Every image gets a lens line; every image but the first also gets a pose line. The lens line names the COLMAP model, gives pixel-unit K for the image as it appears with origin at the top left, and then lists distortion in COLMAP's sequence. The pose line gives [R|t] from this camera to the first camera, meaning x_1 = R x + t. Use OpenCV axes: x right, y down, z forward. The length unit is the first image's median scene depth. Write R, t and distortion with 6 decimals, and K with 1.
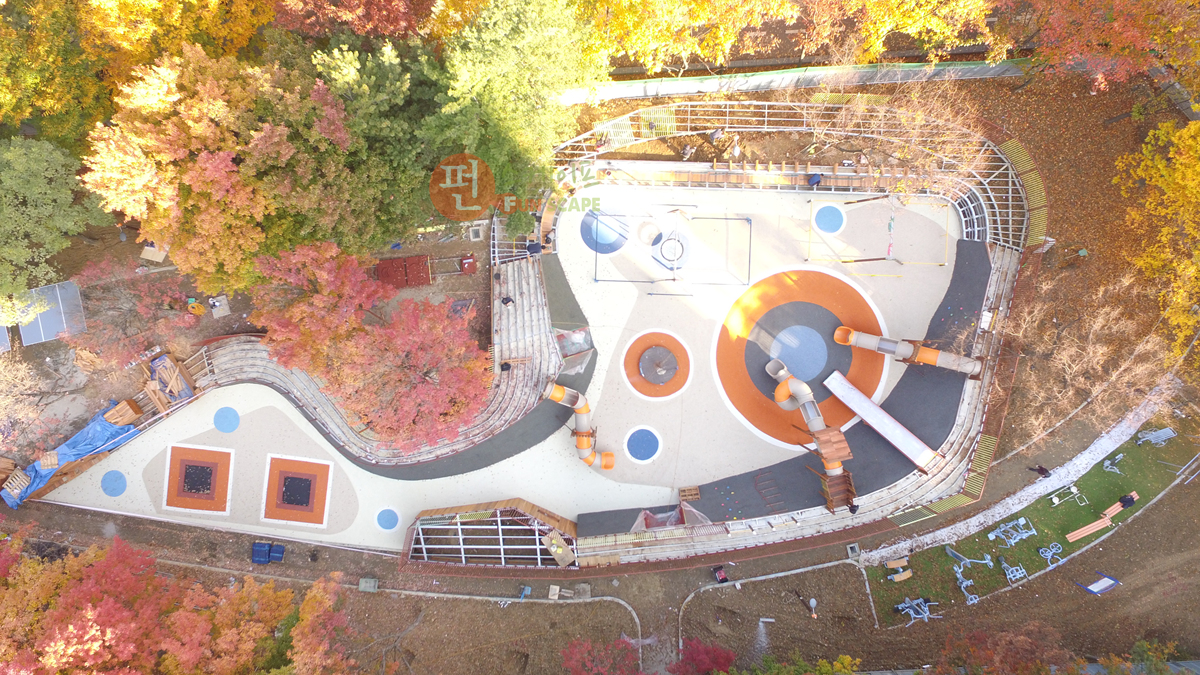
lens RADIAL K [[698.8, 0, 600.0], [0, 698.8, 337.5], [0, 0, 1]] dist [0.001868, 0.001892]
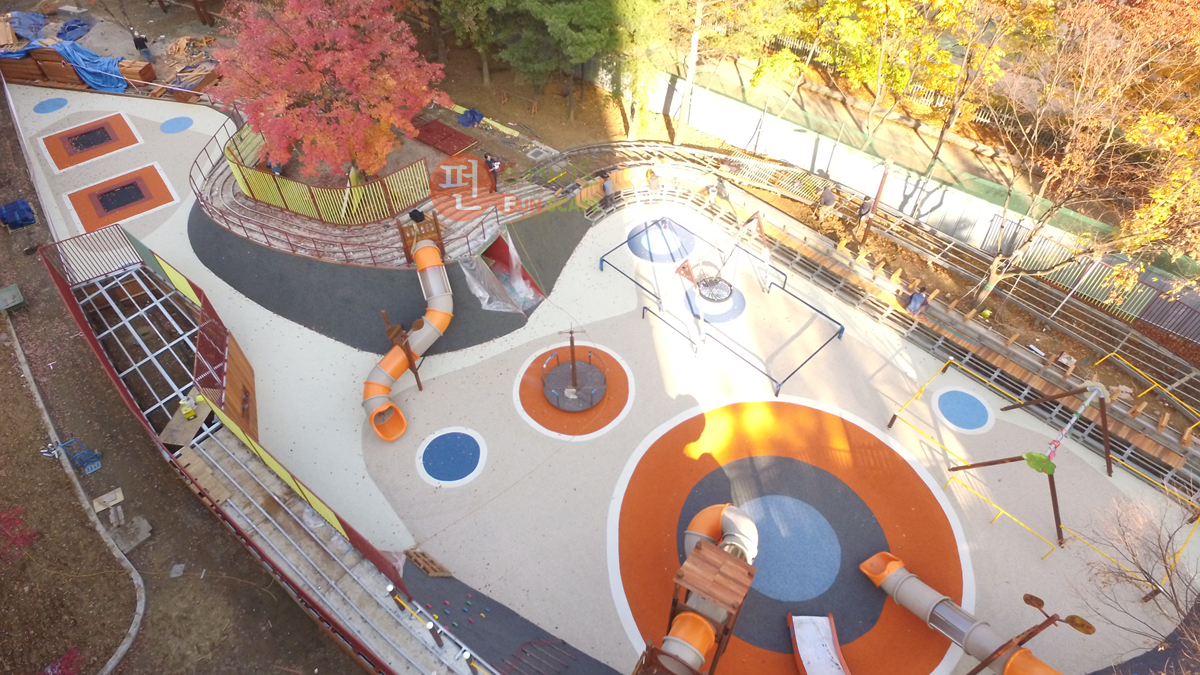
lens RADIAL K [[698.8, 0, 600.0], [0, 698.8, 337.5], [0, 0, 1]] dist [0.001868, 0.001892]
pose [[0.704060, 0.532264, -0.470101, 0.365487], [-0.710123, 0.523009, -0.471367, 0.291222], [-0.005025, 0.665700, 0.746203, 0.544801]]
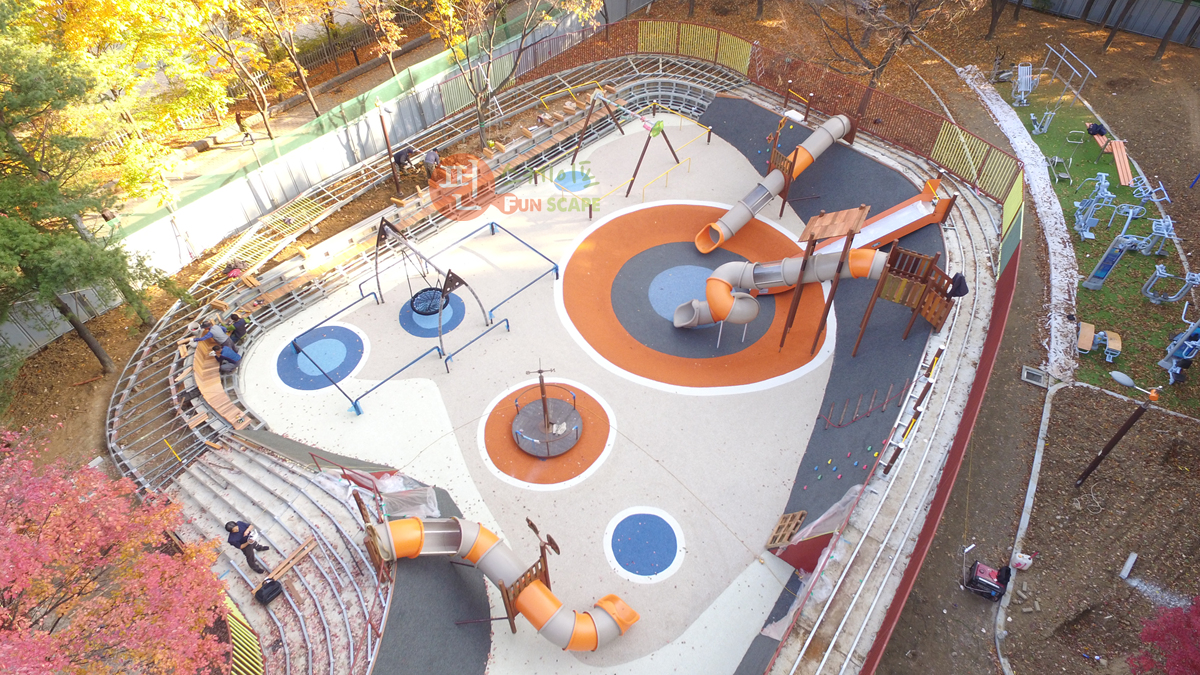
lens RADIAL K [[698.8, 0, 600.0], [0, 698.8, 337.5], [0, 0, 1]] dist [0.001868, 0.001892]
pose [[0.673856, -0.538972, 0.505398, -0.126458], [0.738855, 0.488420, -0.464263, 0.292580], [0.003379, 0.686262, 0.727347, 0.581119]]
